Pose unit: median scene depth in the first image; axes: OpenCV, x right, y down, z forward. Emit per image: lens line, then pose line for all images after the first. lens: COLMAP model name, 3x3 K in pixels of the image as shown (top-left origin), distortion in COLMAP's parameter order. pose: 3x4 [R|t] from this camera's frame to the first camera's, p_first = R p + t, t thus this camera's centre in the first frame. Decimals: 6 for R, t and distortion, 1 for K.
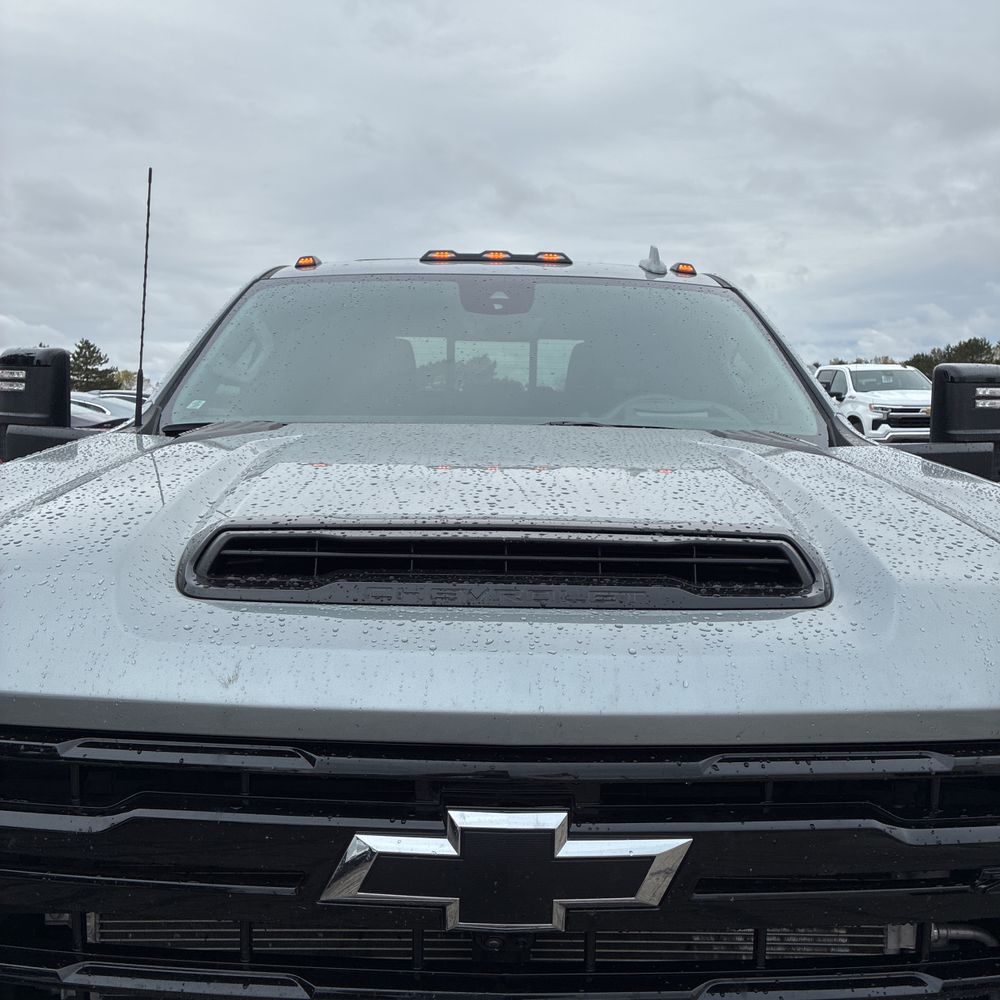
lens RADIAL K [[1012.5, 0, 502.9], [0, 1012.5, 485.2], [0, 0, 1]] dist [0.028235, 0.000000]
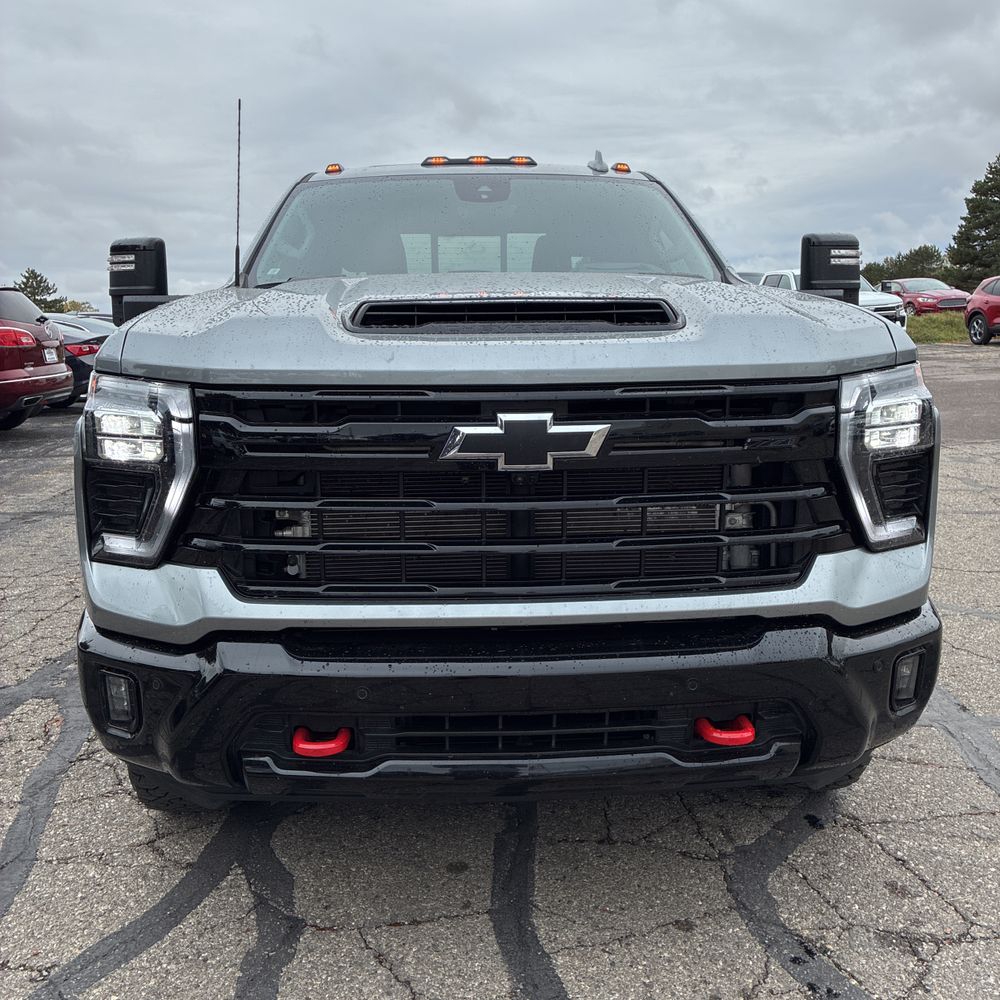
lens RADIAL K [[1012.5, 0, 500.4], [0, 1012.5, 488.8], [0, 0, 1]] dist [0.028235, 0.000000]
pose [[0.998855, -0.033168, 0.034480, -0.041371], [0.030326, 0.996340, 0.079916, 0.100792], [-0.037004, -0.078779, 0.996205, -0.372504]]
